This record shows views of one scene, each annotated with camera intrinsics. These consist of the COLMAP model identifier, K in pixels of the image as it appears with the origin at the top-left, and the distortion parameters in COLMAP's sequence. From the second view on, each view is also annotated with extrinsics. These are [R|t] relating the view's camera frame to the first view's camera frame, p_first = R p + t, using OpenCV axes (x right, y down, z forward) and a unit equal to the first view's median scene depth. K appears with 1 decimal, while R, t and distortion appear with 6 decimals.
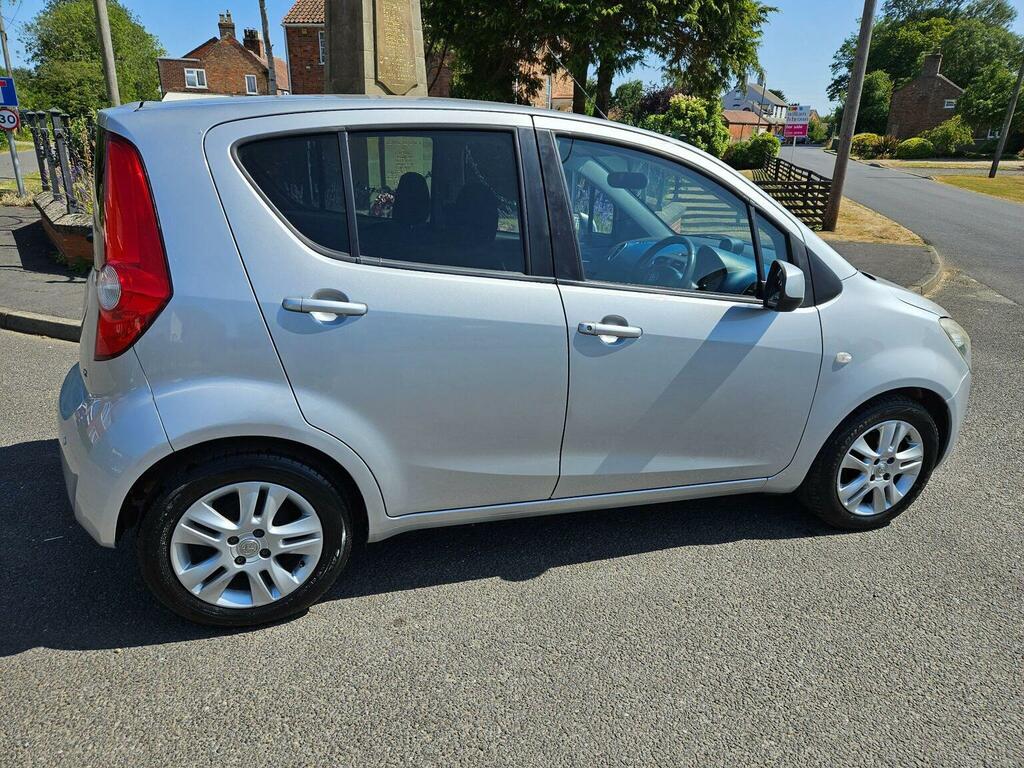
lens RADIAL K [[725.7, 0, 505.8], [0, 725.7, 388.3], [0, 0, 1]] dist [0.086577, -0.081589]
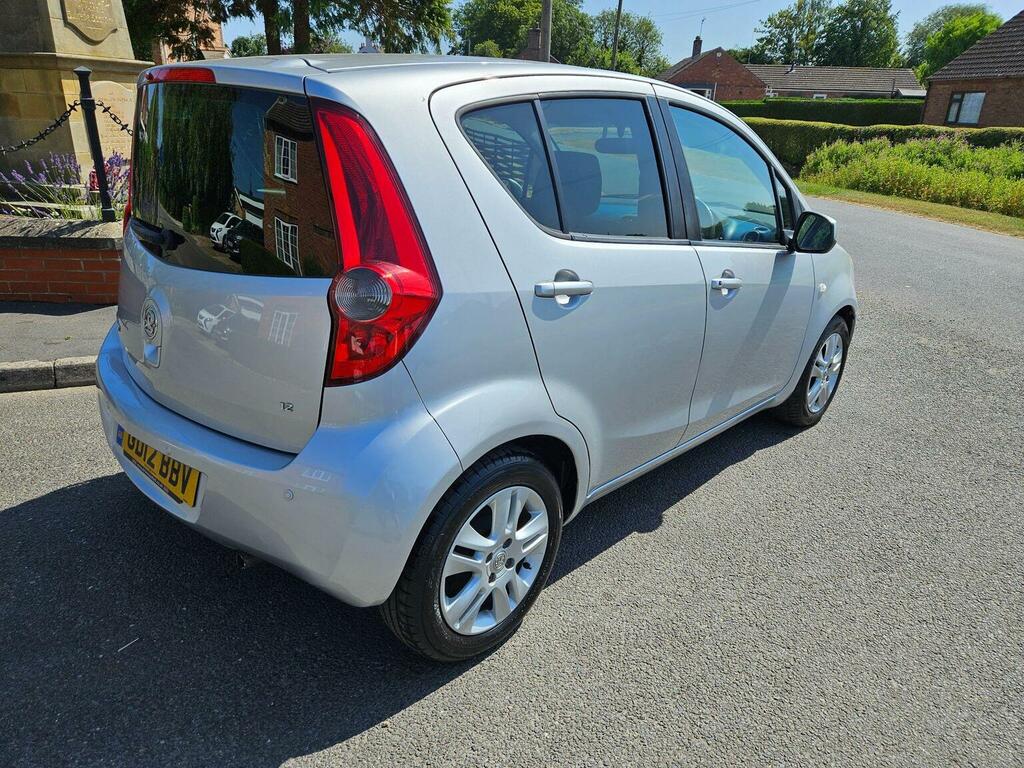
lens RADIAL K [[714.9, 0, 557.4], [0, 714.9, 378.7], [0, 0, 1]] dist [0.094222, -0.069363]
pose [[0.868874, -0.168347, 0.465529, -0.578815], [0.150454, 0.985718, 0.075649, -0.055673], [-0.471616, 0.004312, 0.881793, 0.152840]]
